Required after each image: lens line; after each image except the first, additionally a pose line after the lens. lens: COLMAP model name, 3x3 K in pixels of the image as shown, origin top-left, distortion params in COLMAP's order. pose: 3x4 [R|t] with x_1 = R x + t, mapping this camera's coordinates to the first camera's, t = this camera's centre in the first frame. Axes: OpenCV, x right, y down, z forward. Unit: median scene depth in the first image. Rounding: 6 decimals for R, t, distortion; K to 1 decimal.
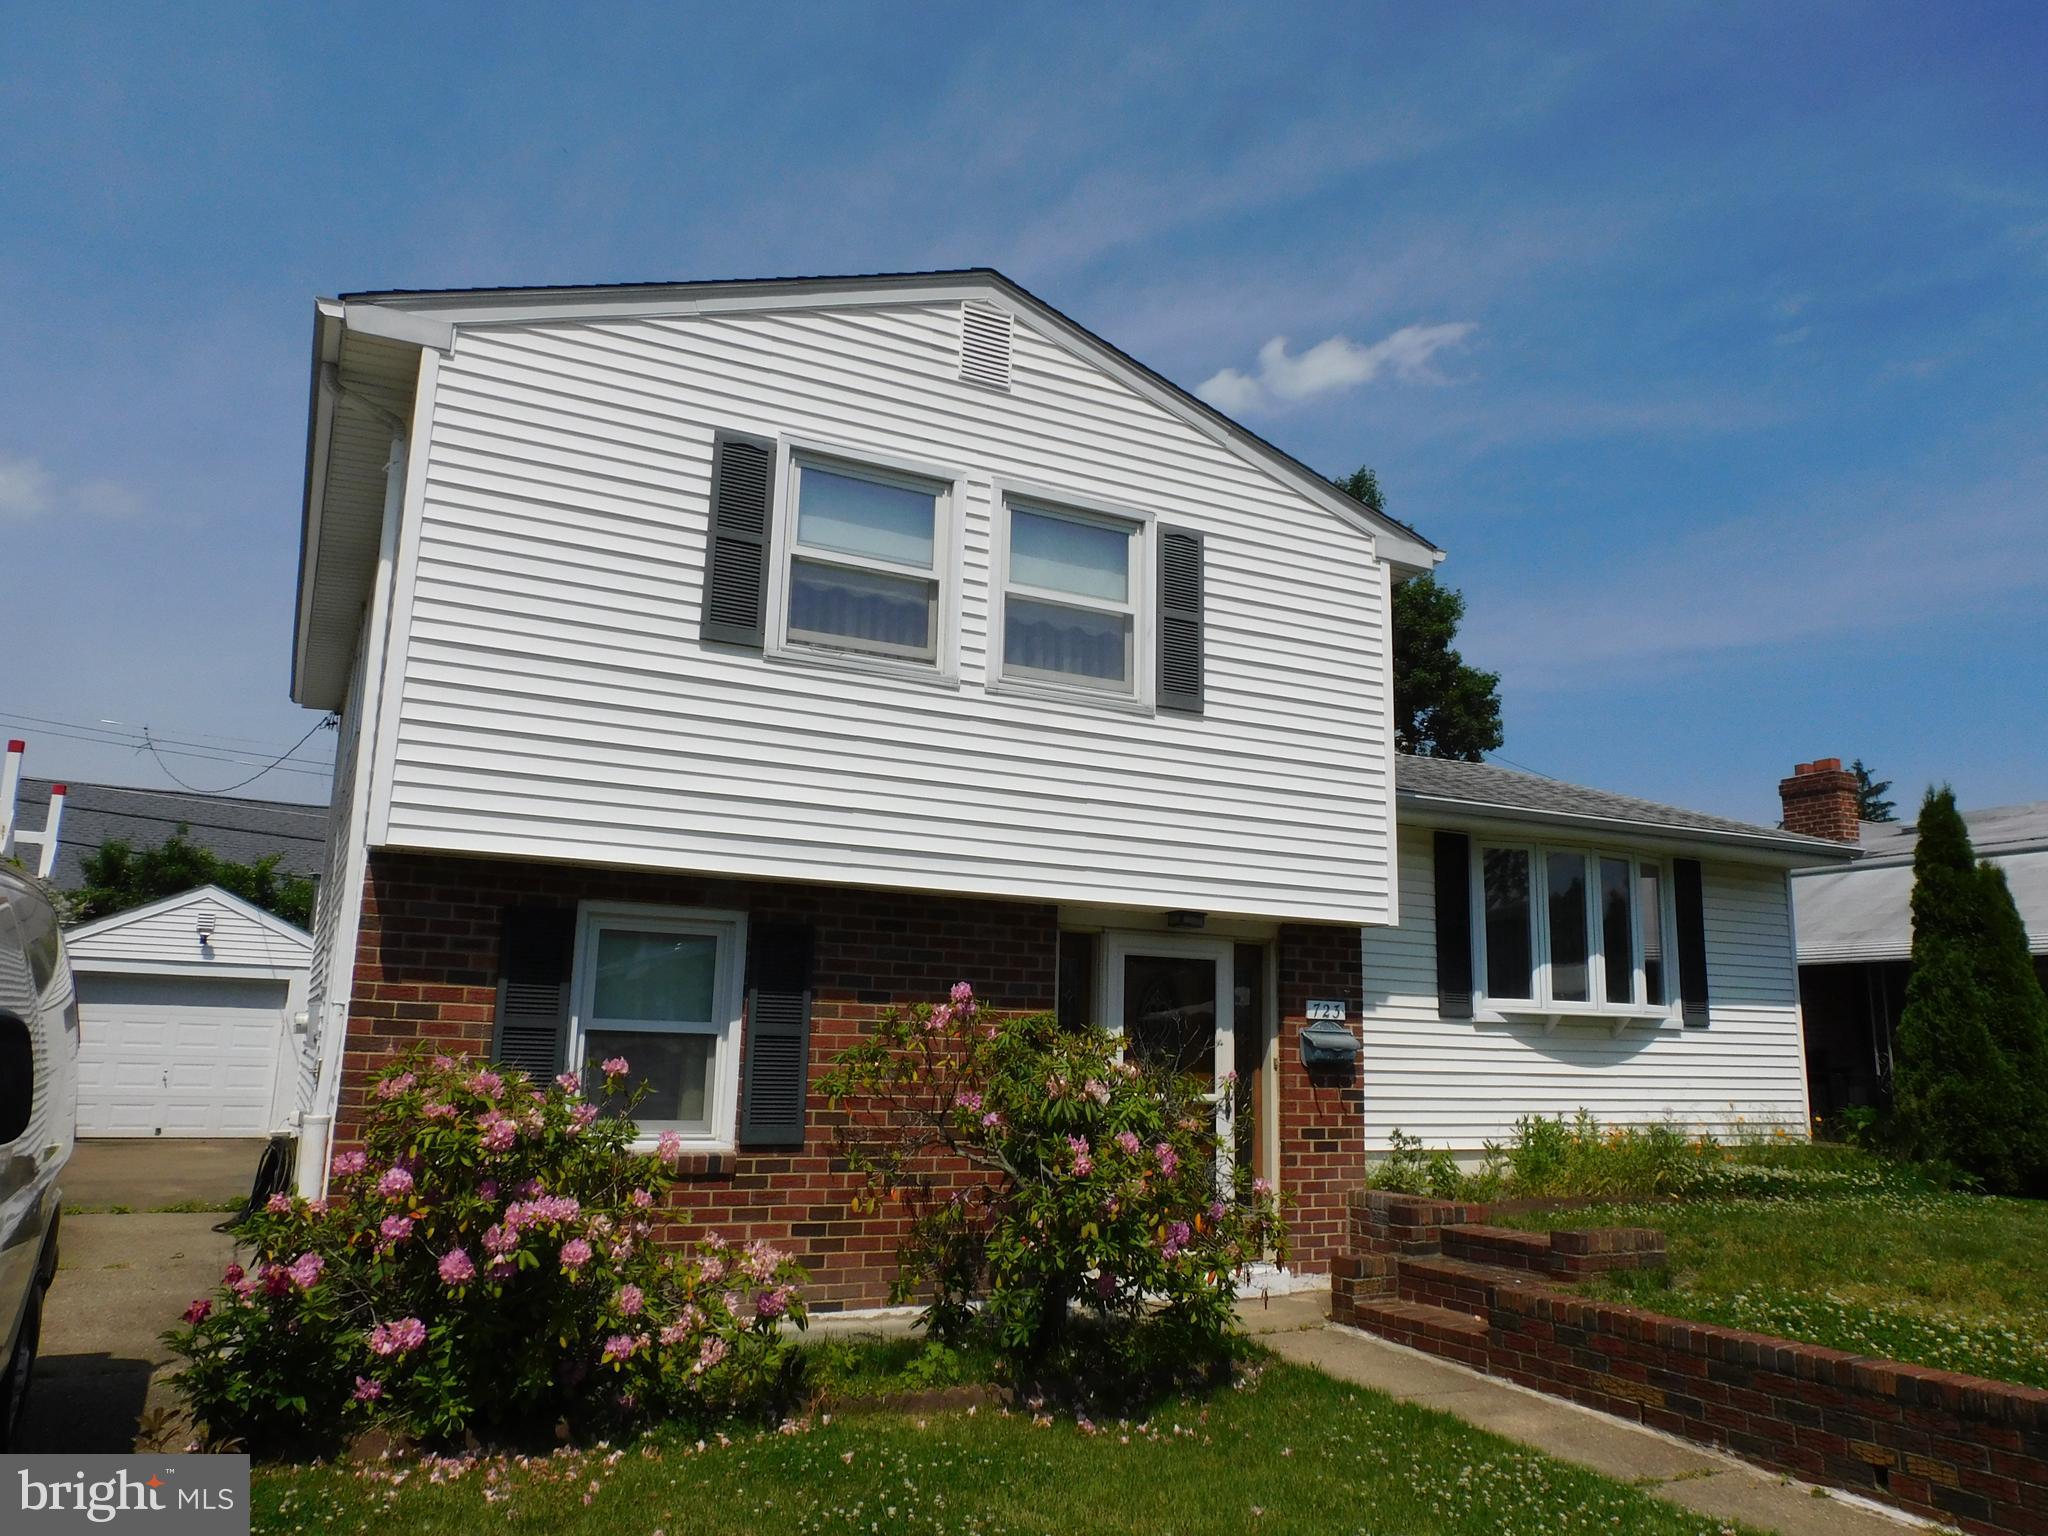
lens RADIAL K [[1462.0, 0, 1029.2], [0, 1462.0, 768.2], [0, 0, 1]] dist [-0.011101, 0.003822]
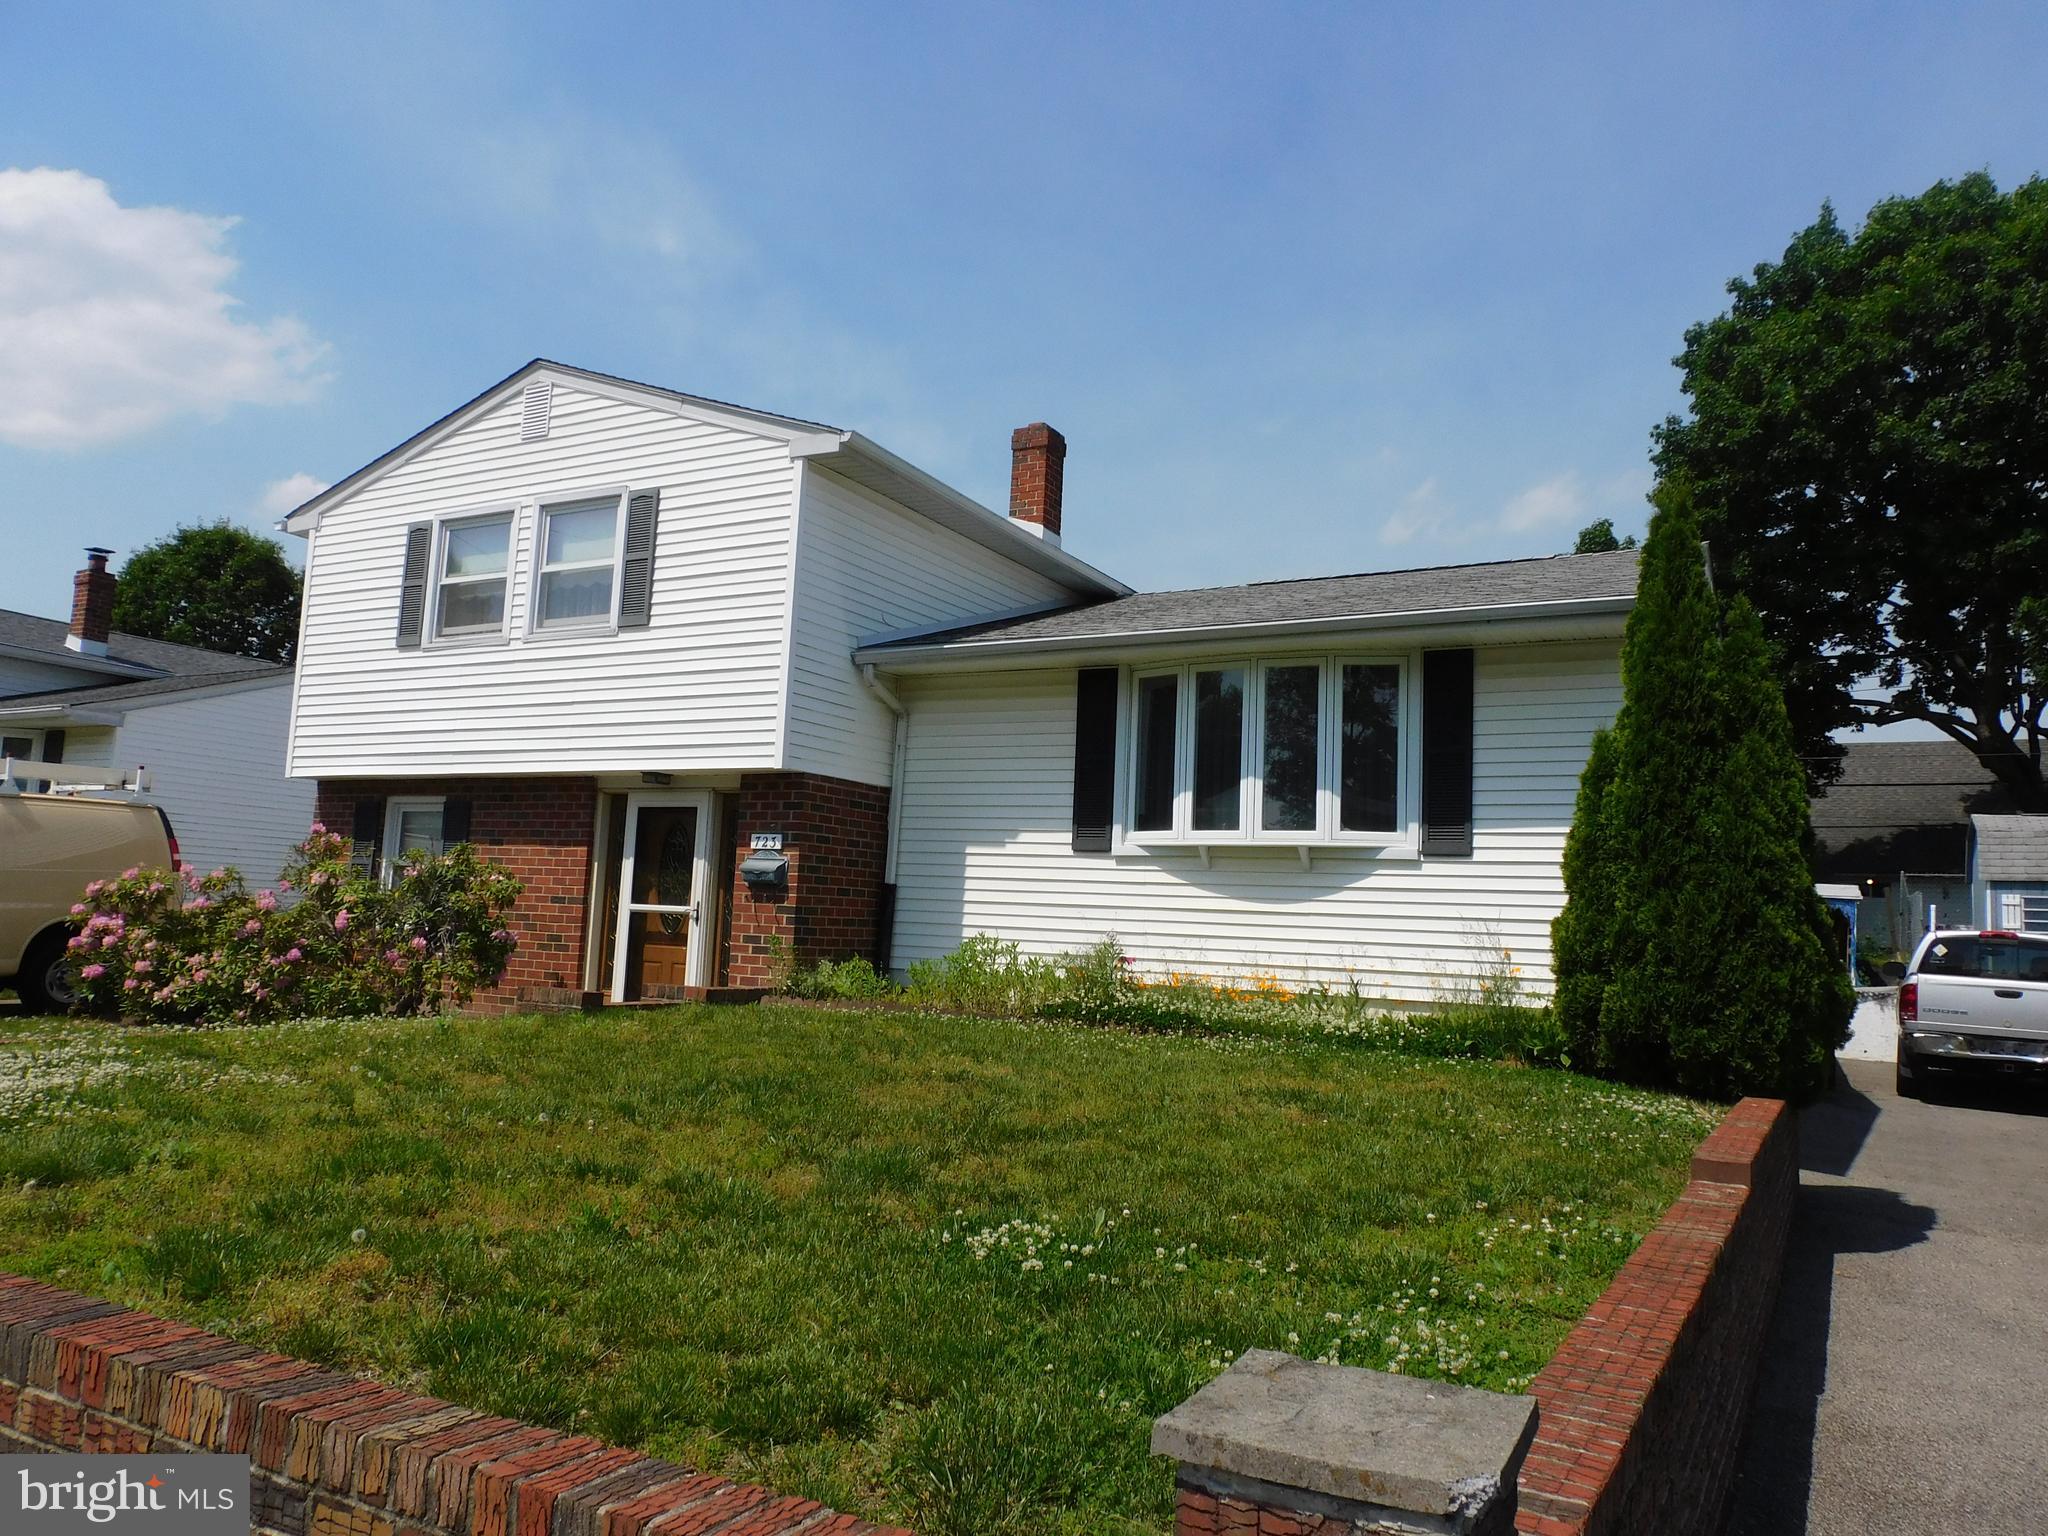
lens RADIAL K [[1462.0, 0, 1028.1], [0, 1462.0, 767.1], [0, 0, 1]] dist [-0.011101, 0.003822]
pose [[0.557365, -0.092444, -0.825105, 1.400263], [0.126438, 0.991642, -0.025692, 0.169540], [0.820583, -0.090005, 0.564395, 0.511842]]
